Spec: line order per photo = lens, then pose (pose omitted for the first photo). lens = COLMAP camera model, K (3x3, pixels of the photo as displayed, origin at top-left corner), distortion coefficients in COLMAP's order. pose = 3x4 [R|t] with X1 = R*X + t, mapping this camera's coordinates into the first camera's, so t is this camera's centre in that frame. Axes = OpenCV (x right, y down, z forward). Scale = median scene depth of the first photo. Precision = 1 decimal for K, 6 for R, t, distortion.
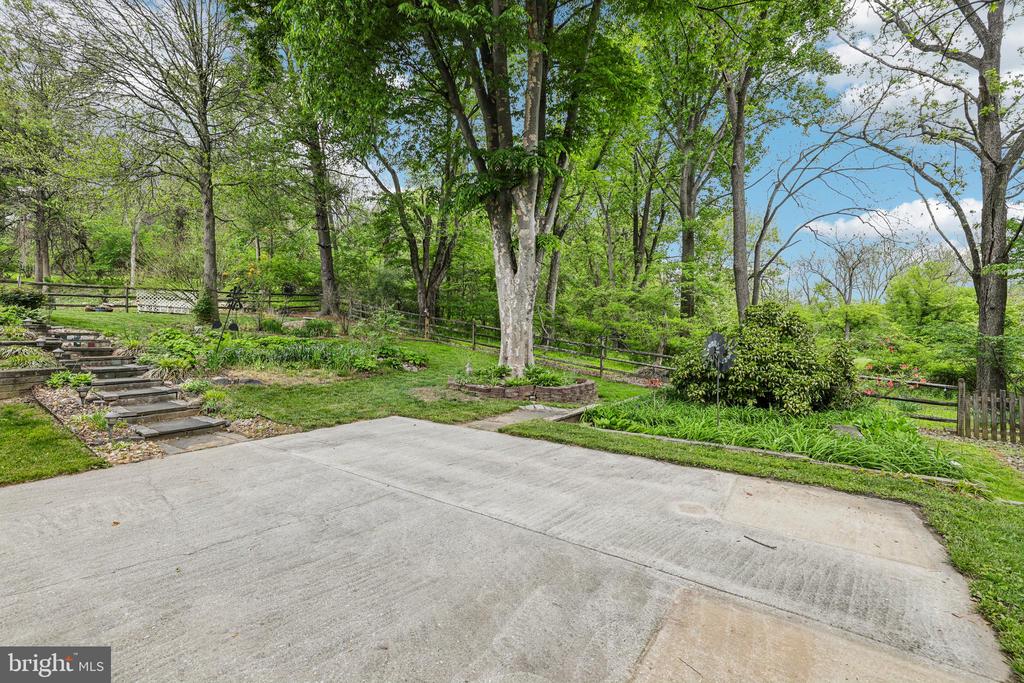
lens RADIAL K [[432.1, 0, 497.0], [0, 432.1, 330.7], [0, 0, 1]] dist [0.002544, -0.000242]
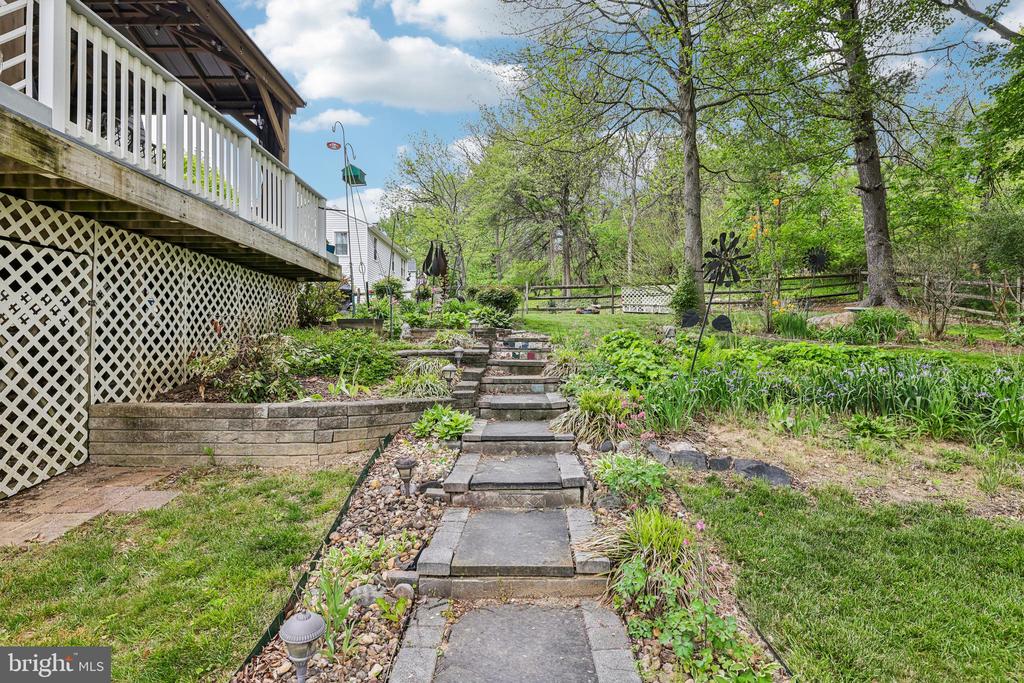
lens RADIAL K [[526.4, 0, 512.5], [0, 526.4, 345.9], [0, 0, 1]] dist [-0.012302, -0.000332]
pose [[0.586785, 0.003083, -0.809737, -0.194381], [0.012569, 0.999838, 0.012915, 0.004089], [0.809645, -0.017756, 0.586651, 0.332913]]
